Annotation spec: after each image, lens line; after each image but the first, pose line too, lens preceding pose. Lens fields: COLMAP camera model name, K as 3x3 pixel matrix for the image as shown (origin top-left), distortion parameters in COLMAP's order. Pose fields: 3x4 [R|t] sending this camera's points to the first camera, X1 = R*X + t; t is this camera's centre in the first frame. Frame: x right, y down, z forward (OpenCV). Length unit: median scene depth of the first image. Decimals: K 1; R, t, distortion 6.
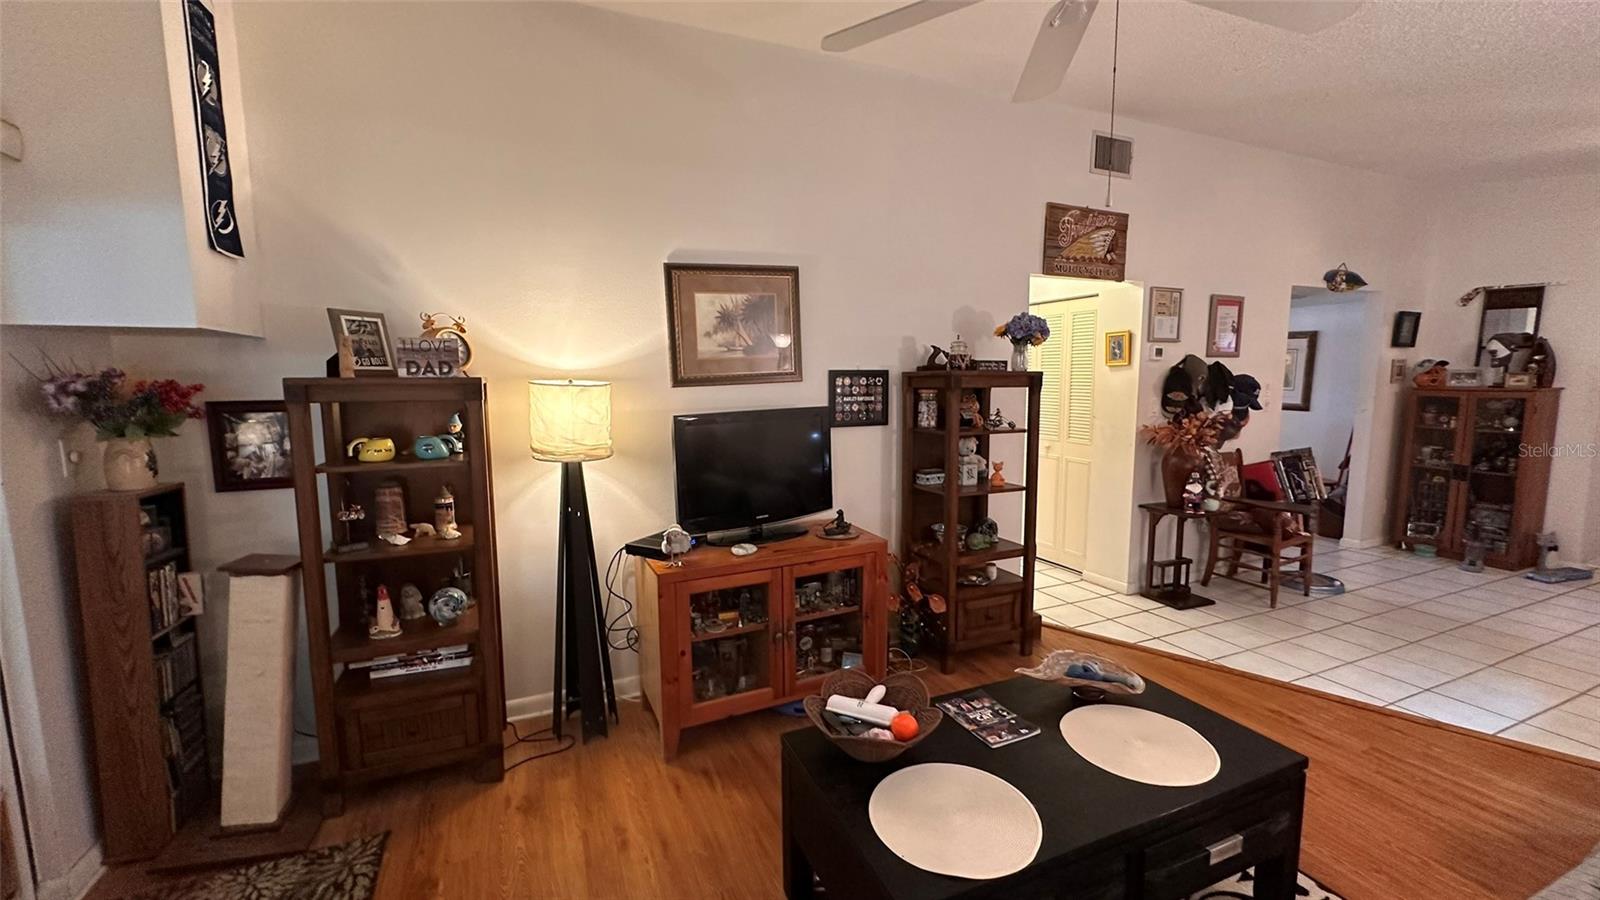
lens RADIAL K [[639.8, 0, 800.6], [0, 639.8, 452.0], [0, 0, 1]] dist [-0.005147, 0.001505]
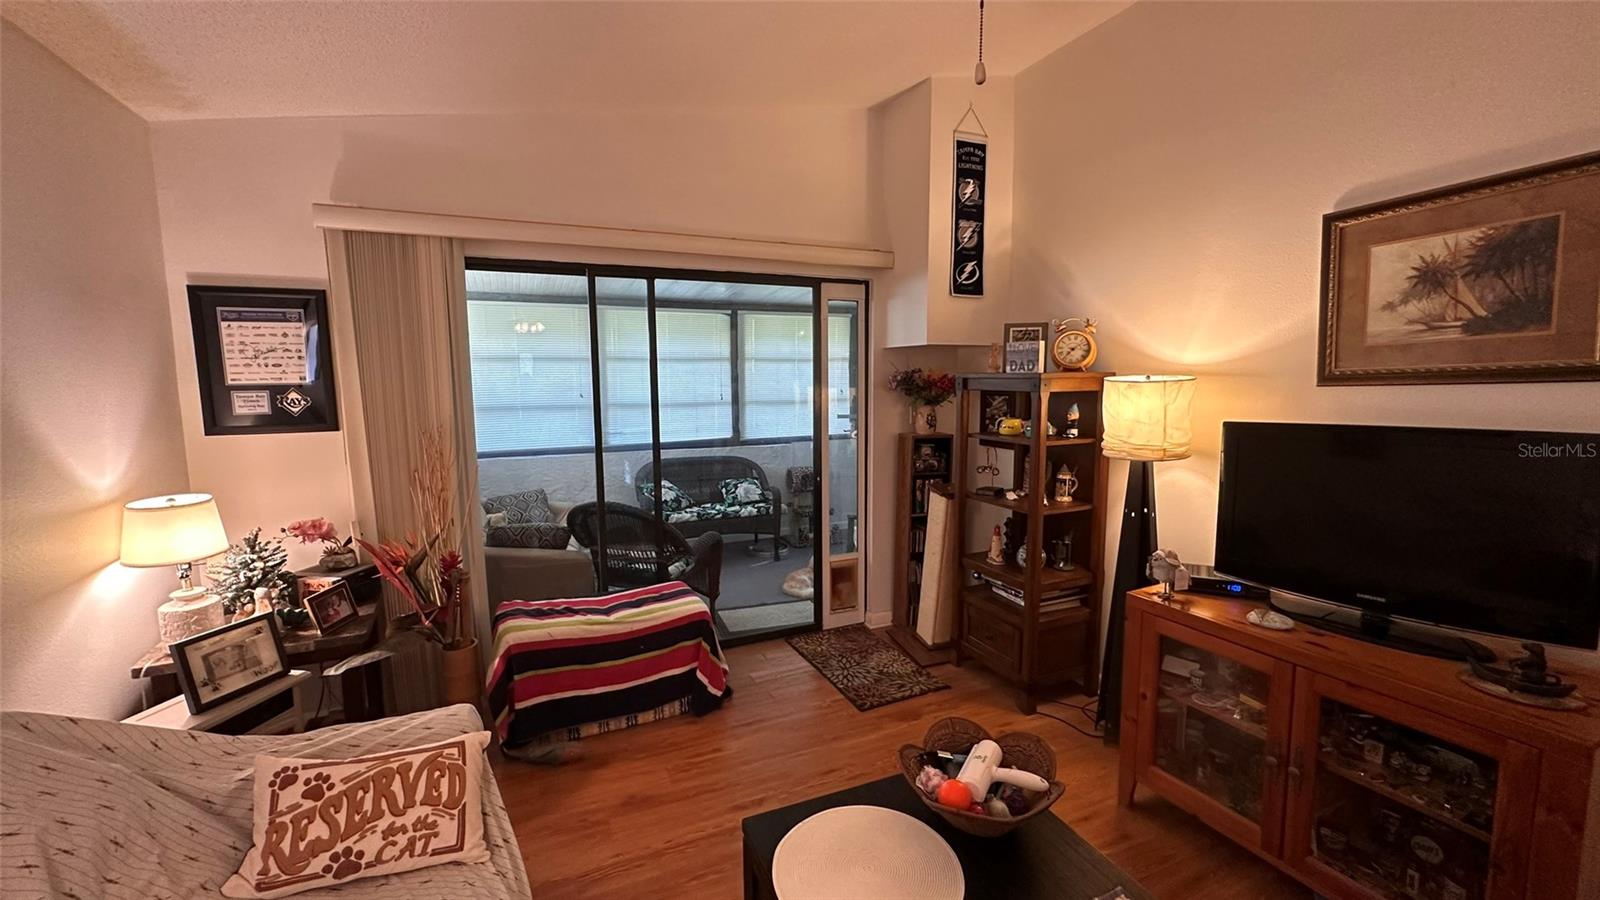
lens RADIAL K [[639.8, 0, 797.9], [0, 639.8, 450.7], [0, 0, 1]] dist [-0.005147, 0.001505]
pose [[0.005016, 0.123945, -0.992276, 0.506121], [-0.110471, 0.986284, 0.122638, -0.051056], [0.993867, 0.109002, 0.018640, 0.397054]]
